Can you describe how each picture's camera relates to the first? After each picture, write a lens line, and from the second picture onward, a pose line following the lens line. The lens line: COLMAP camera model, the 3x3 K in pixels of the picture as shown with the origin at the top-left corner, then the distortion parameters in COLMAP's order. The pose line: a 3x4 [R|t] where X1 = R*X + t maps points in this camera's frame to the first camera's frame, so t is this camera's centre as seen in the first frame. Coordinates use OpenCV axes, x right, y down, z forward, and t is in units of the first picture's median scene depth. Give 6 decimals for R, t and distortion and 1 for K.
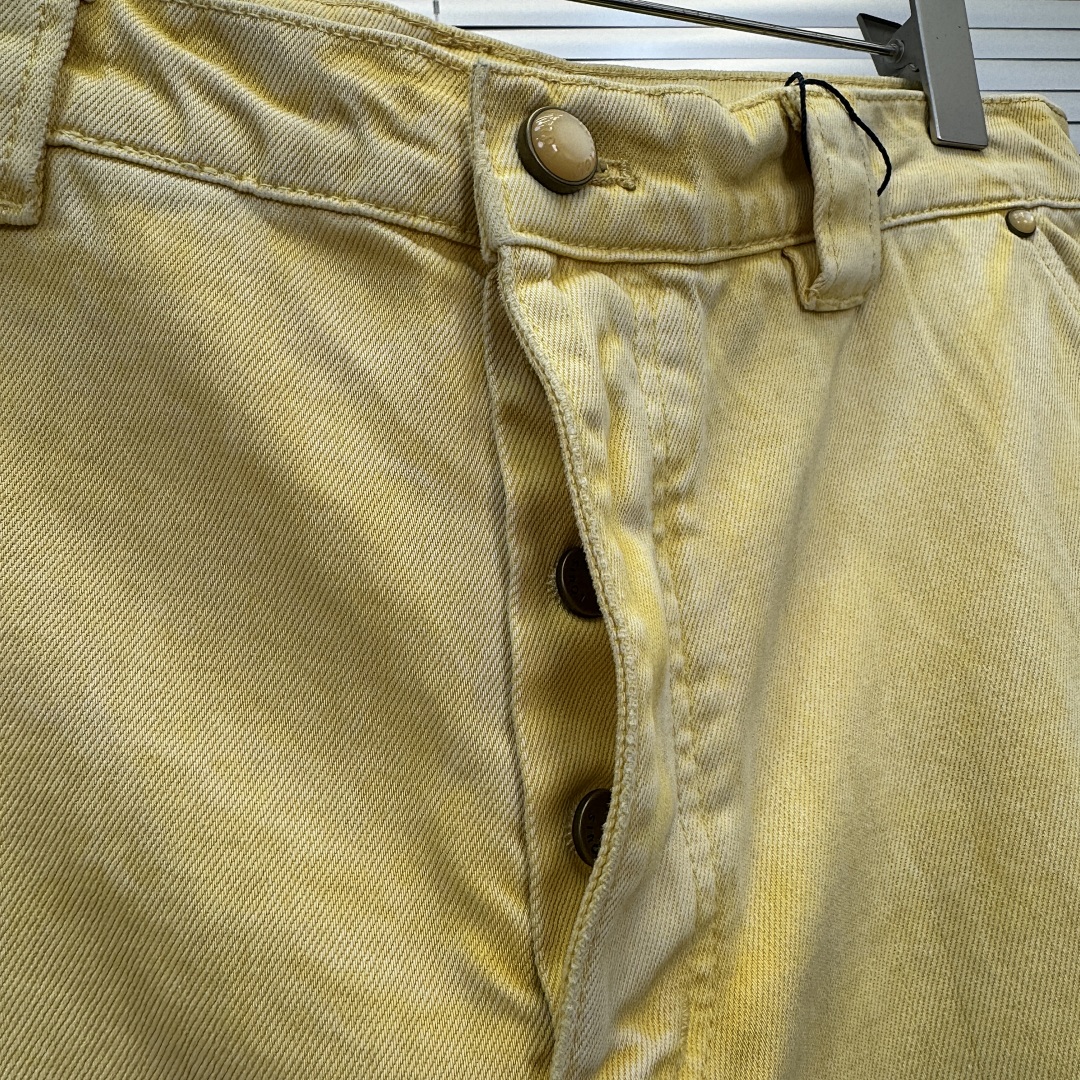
lens RADIAL K [[977.7, 0, 539.9], [0, 977.7, 431.9], [0, 0, 1]] dist [0.000645, 0.003640]
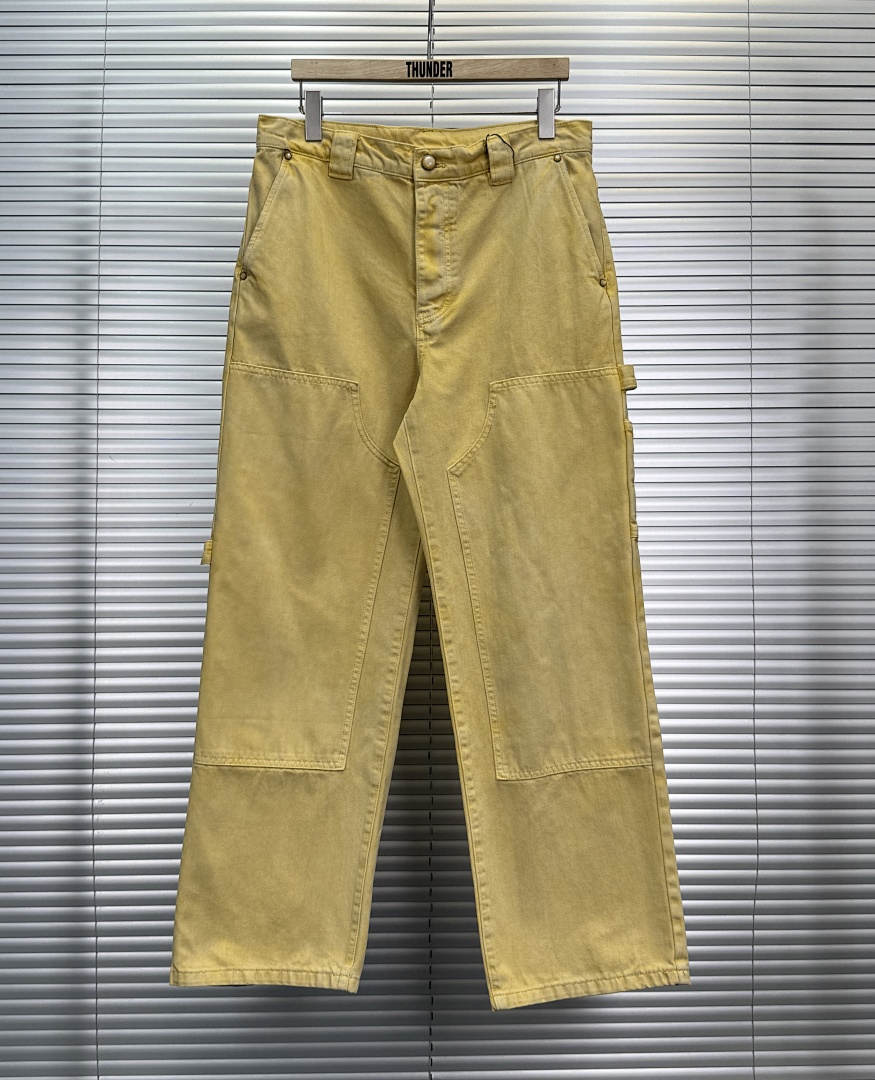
lens RADIAL K [[1110.6, 0, 425.8], [0, 1110.6, 536.3], [0, 0, 1]] dist [0.092305, -0.008247]
pose [[0.922108, 0.097040, -0.374567, 2.668590], [0.013167, 0.959611, 0.281023, -0.021550], [0.386709, -0.264065, 0.883587, -5.432860]]
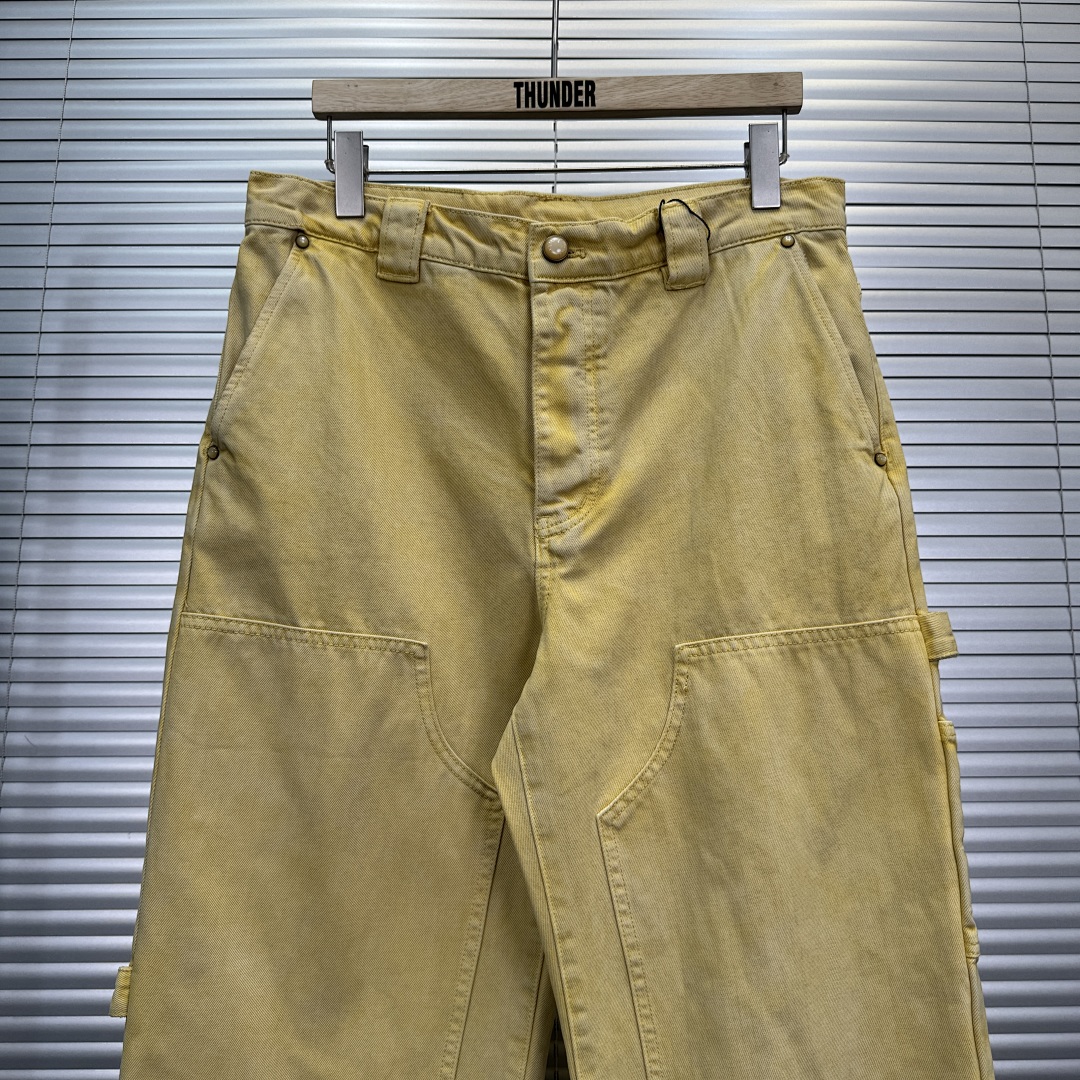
lens RADIAL K [[878.2, 0, 545.7], [0, 878.2, 493.1], [0, 0, 1]] dist [0.164492, -0.177245]
pose [[0.923668, 0.036829, -0.381419, 1.092084], [0.020788, 0.989089, 0.145848, 0.081966], [0.382628, -0.142644, 0.912824, -1.755515]]
